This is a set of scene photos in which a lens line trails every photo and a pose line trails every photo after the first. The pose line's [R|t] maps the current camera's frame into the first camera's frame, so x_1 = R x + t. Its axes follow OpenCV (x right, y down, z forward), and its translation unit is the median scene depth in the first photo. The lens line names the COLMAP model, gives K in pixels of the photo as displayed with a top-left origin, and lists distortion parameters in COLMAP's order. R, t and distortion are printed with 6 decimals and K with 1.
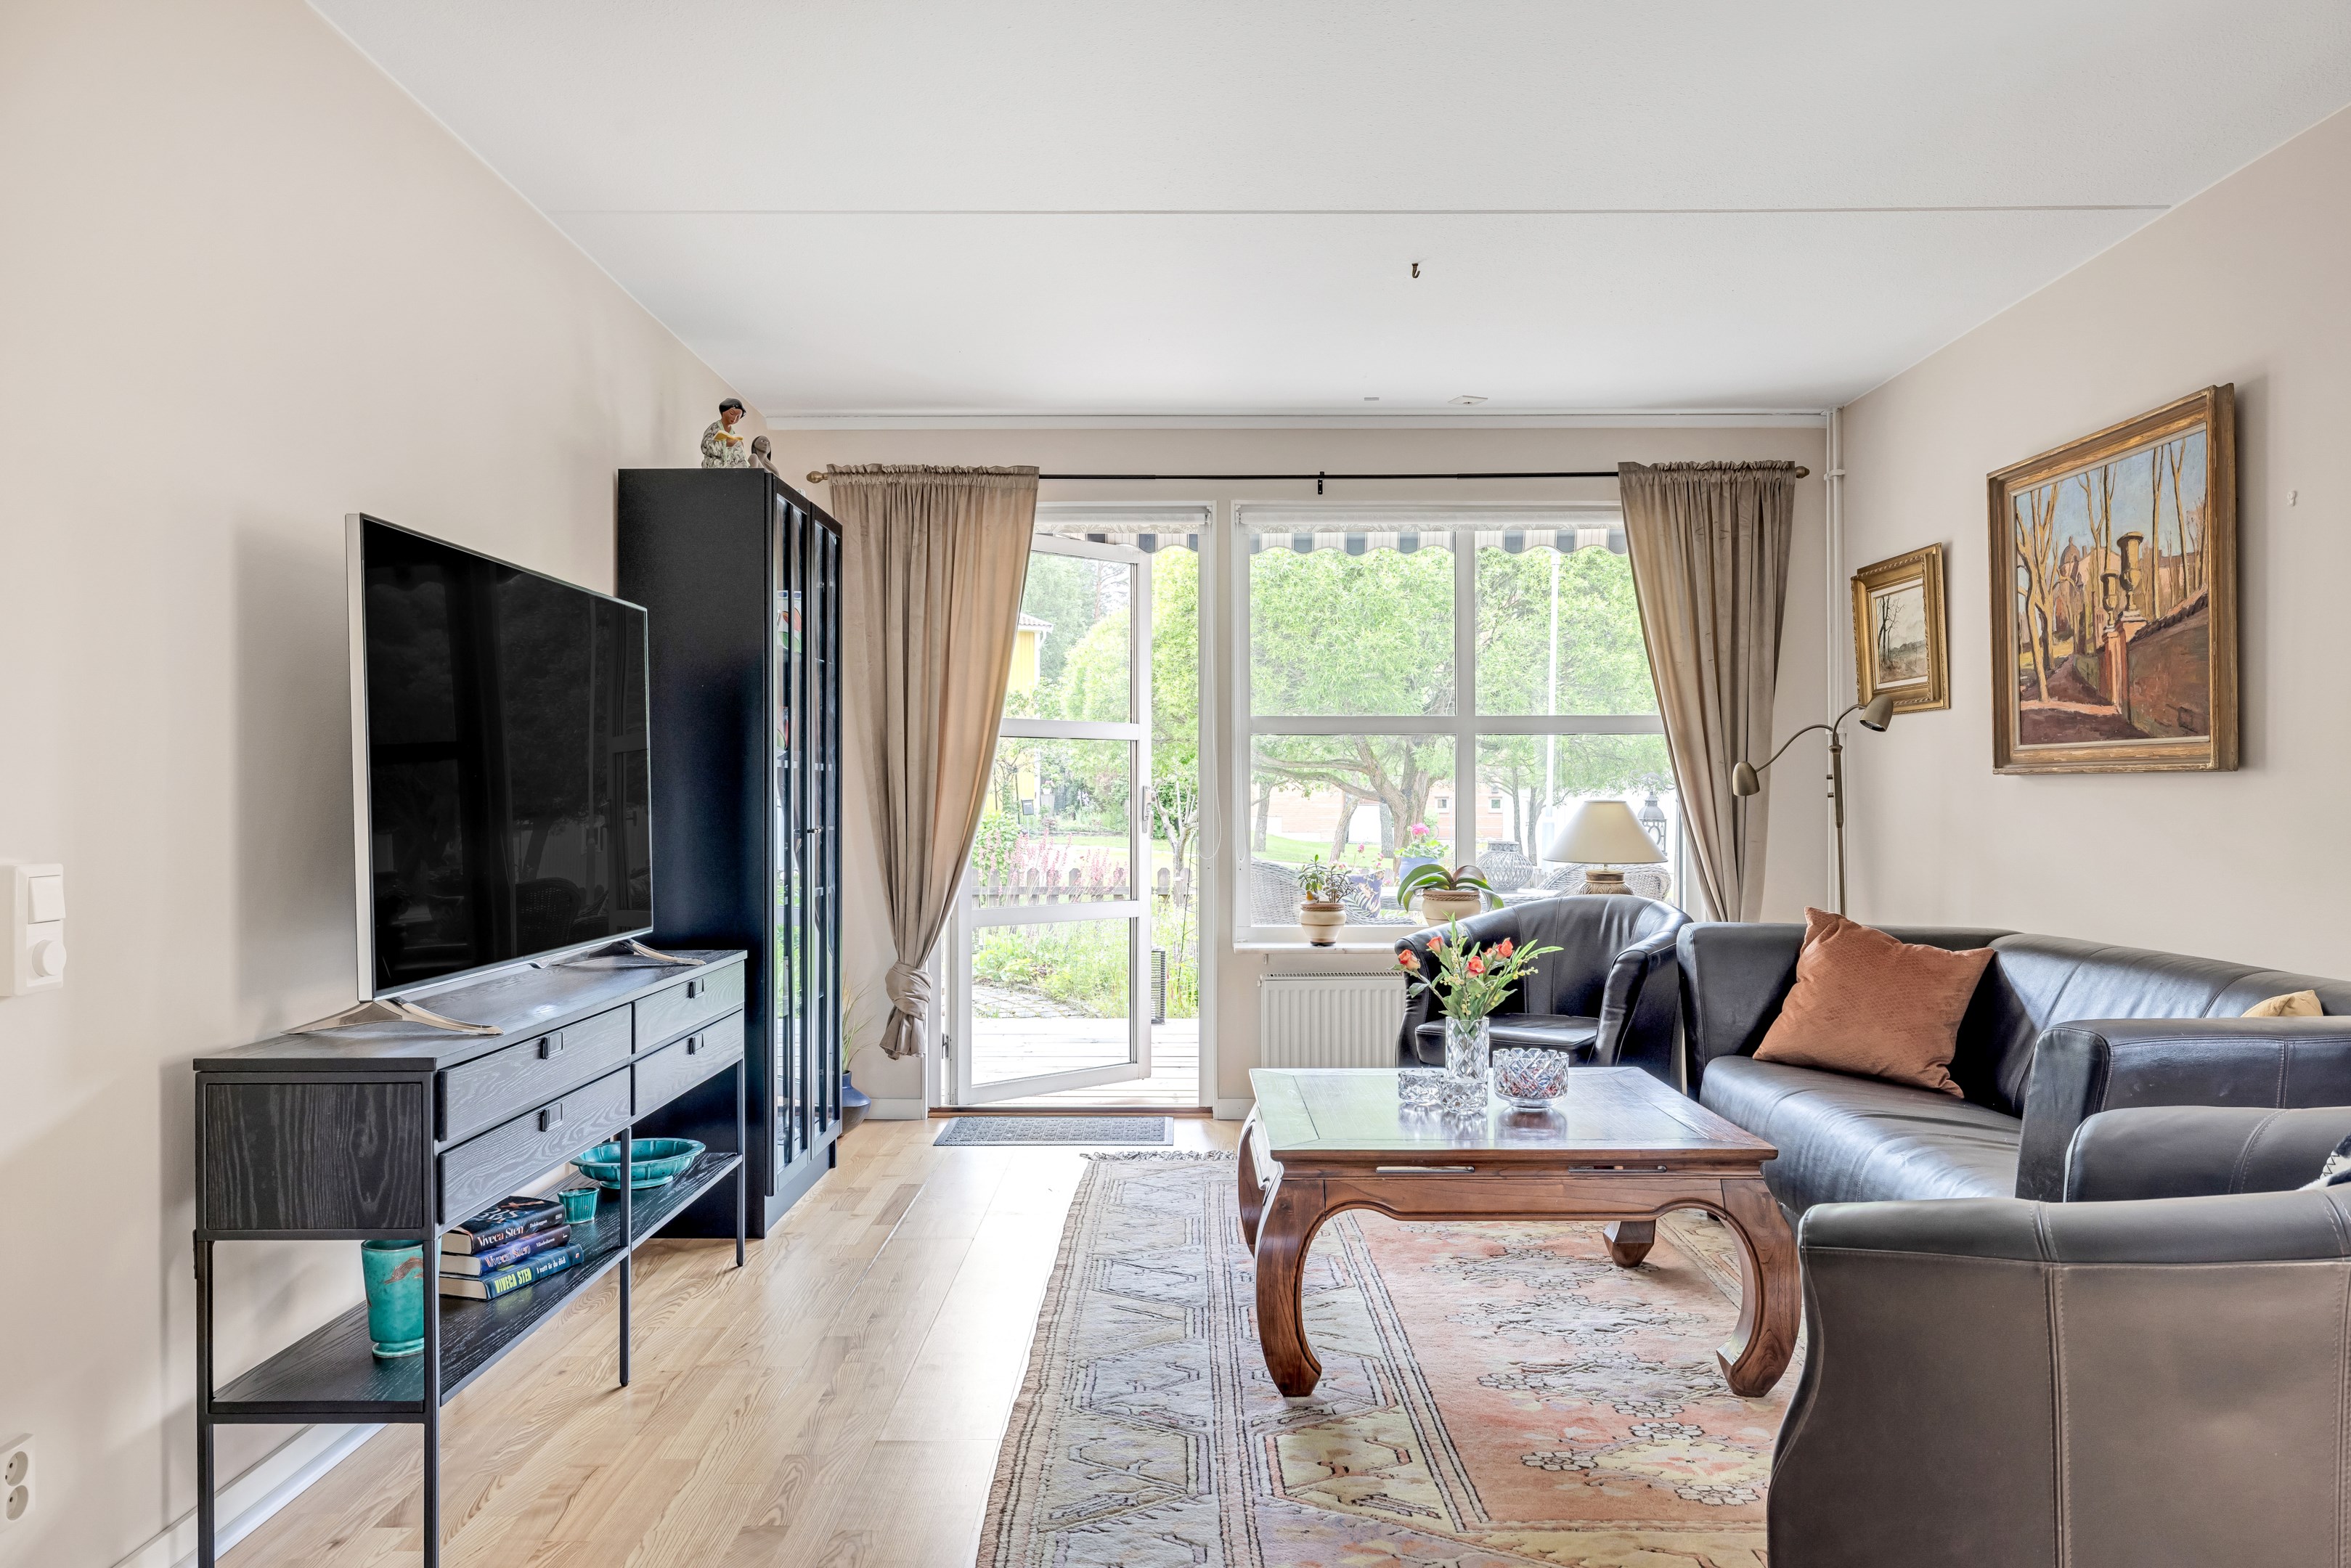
lens RADIAL K [[1390.2, 0, 1174.8], [0, 1390.2, 782.3], [0, 0, 1]] dist [0.003410, 0.000733]
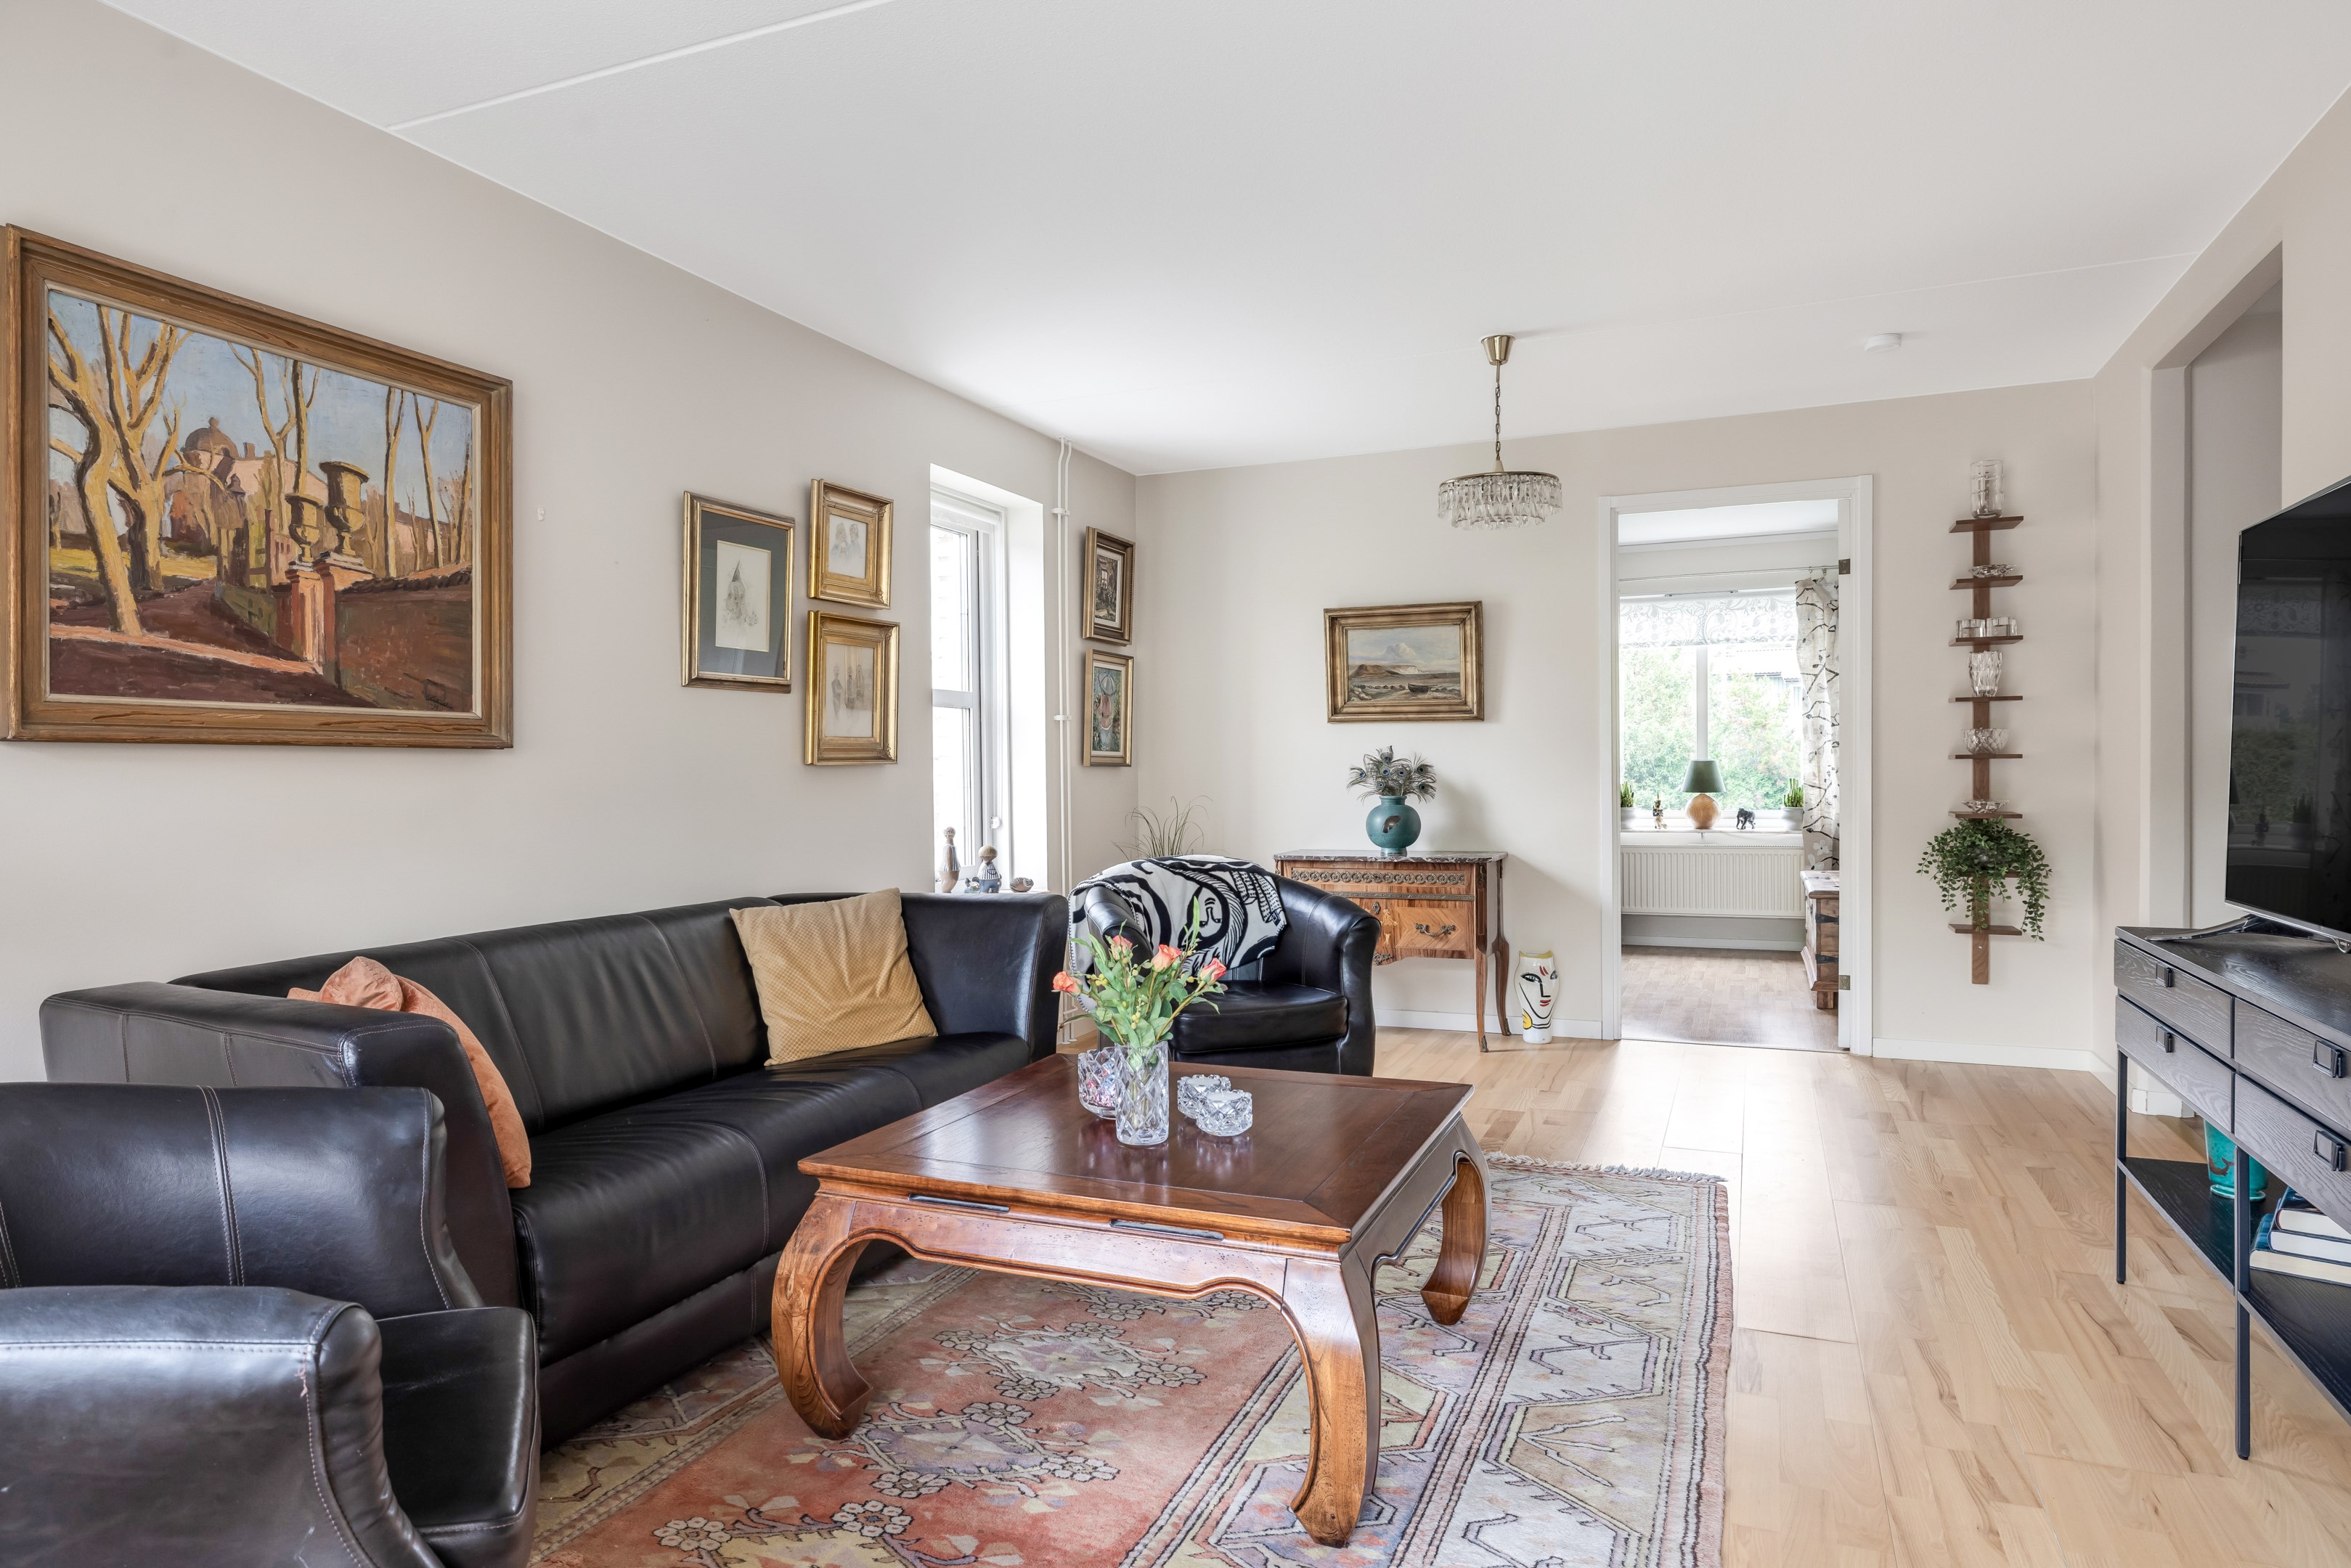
lens RADIAL K [[1390.2, 0, 1174.3], [0, 1390.2, 781.8], [0, 0, 1]] dist [0.003410, 0.000733]
pose [[-0.920371, 0.011519, 0.390877, -0.105737], [0.011246, 0.999932, -0.002988, 0.022362], [-0.390885, 0.001646, -0.920438, 1.533217]]
